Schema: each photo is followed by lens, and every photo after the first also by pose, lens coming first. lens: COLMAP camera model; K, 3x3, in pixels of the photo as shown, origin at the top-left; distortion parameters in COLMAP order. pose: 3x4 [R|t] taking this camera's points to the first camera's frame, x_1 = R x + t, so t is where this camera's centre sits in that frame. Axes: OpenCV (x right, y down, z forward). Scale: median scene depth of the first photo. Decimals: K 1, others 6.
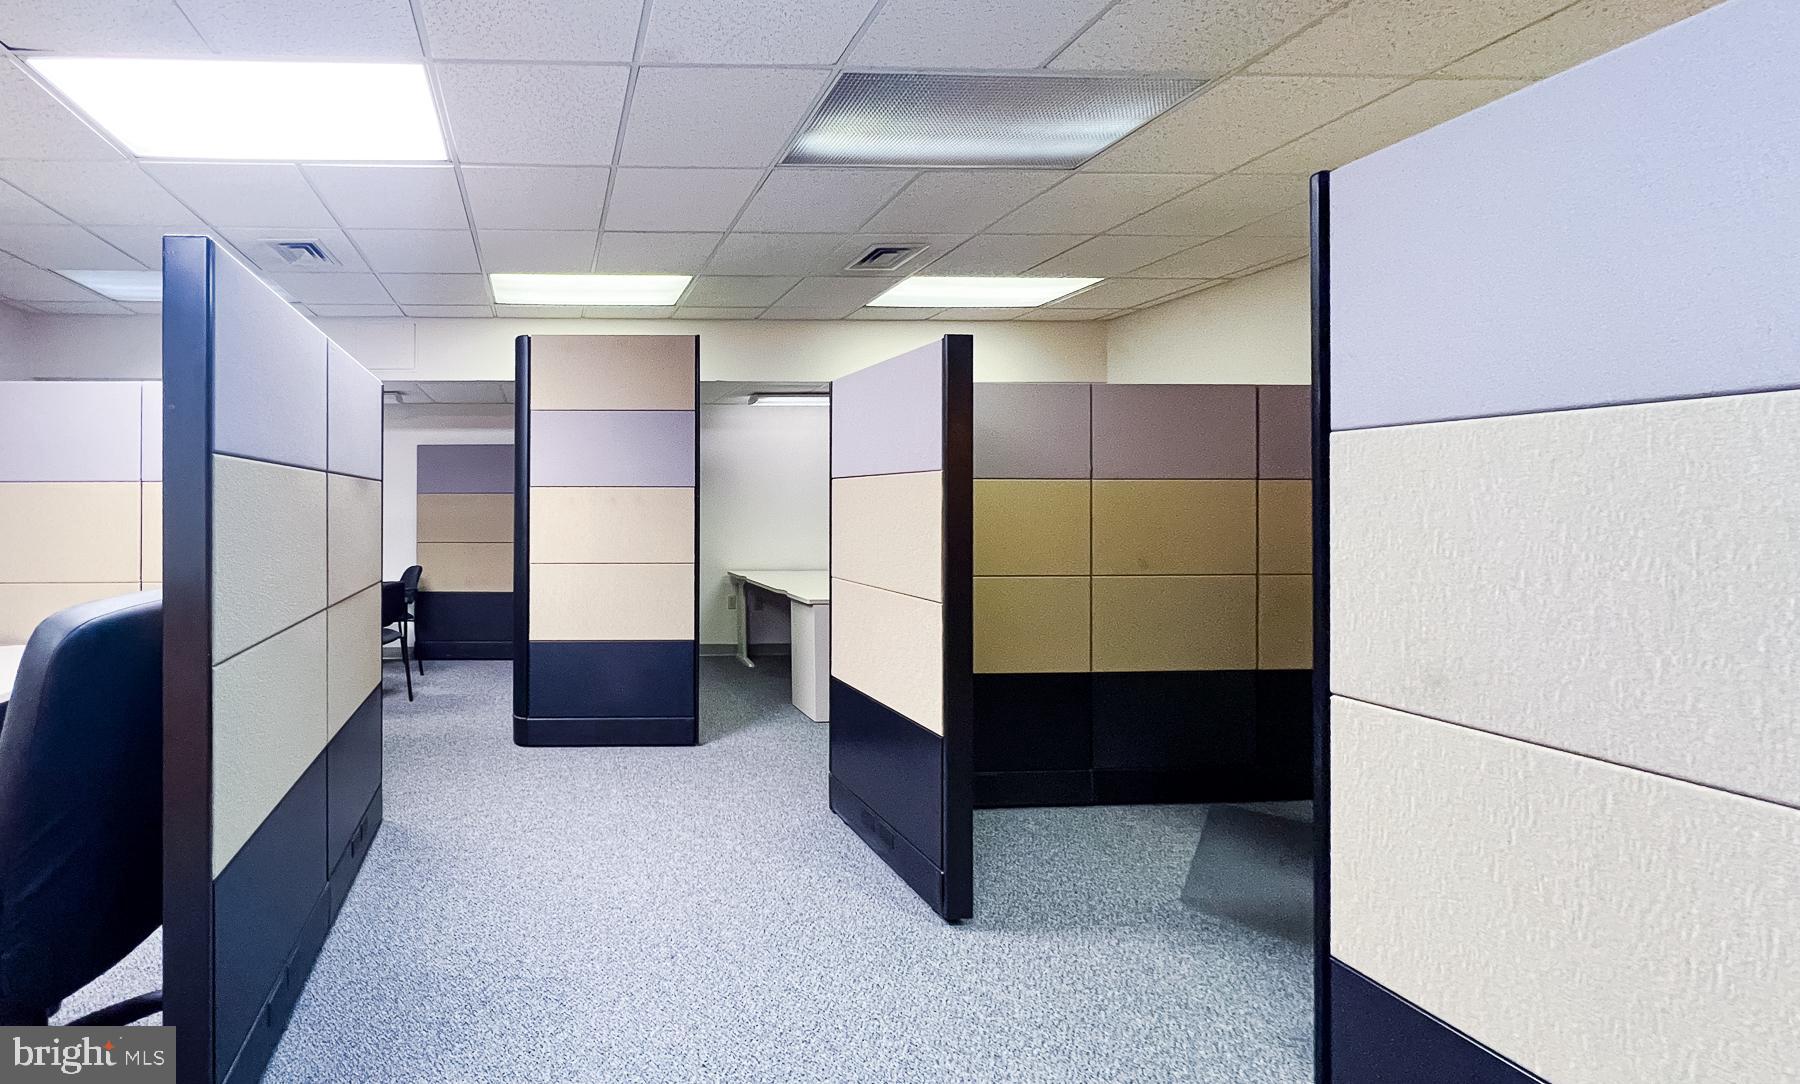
lens RADIAL K [[718.6, 0, 900.0], [0, 718.6, 542.0], [0, 0, 1]] dist [-0.000090, 0.000155]
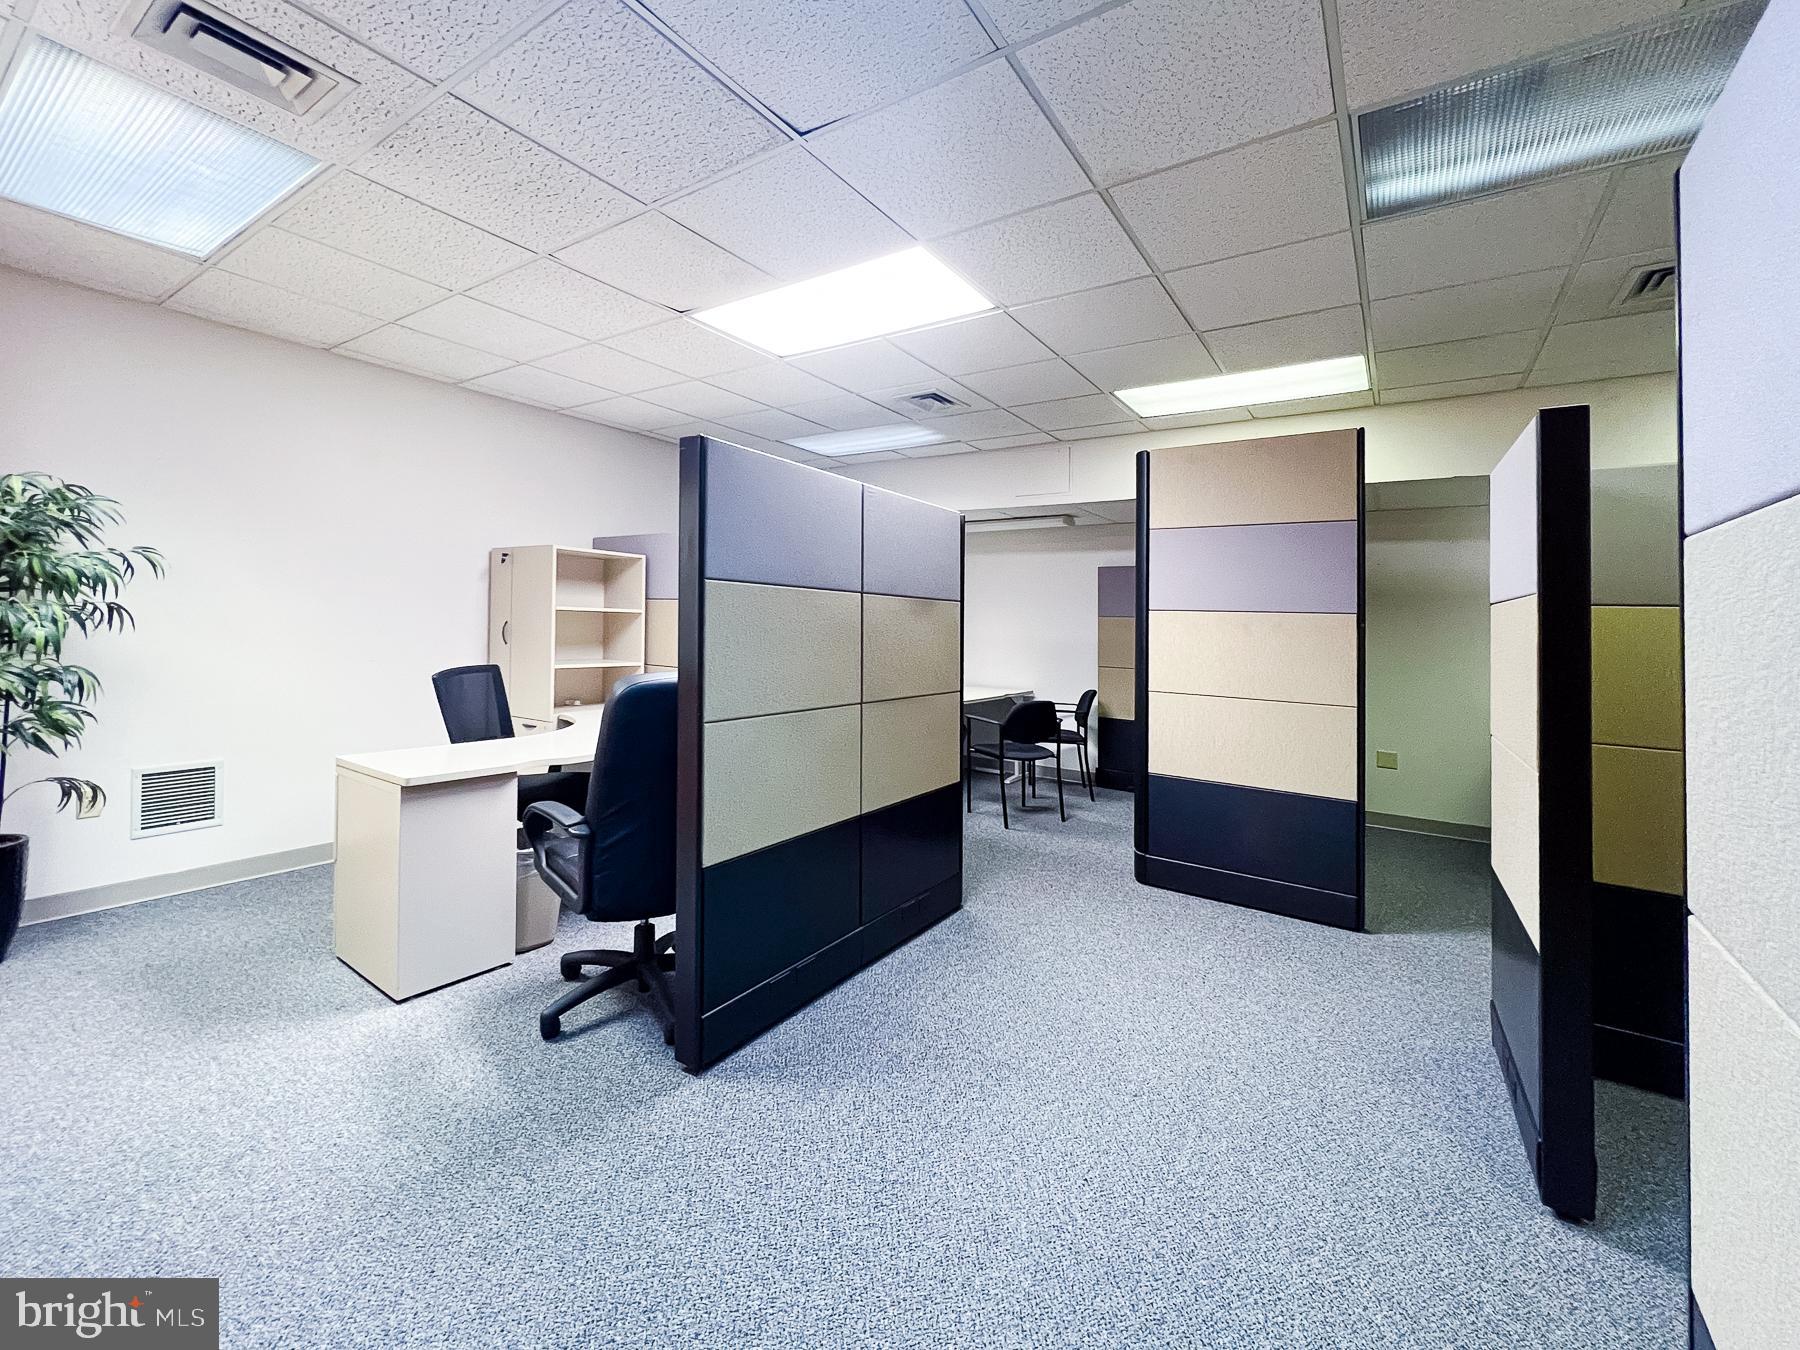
lens RADIAL K [[733.3, 0, 900.0], [0, 733.3, 675.0], [0, 0, 1]] dist [-0.000728, 0.000192]
pose [[0.820405, 0.065528, -0.568015, -0.222697], [-0.057532, 0.997830, 0.032017, -0.003039], [0.568880, 0.006412, 0.822395, 0.016289]]
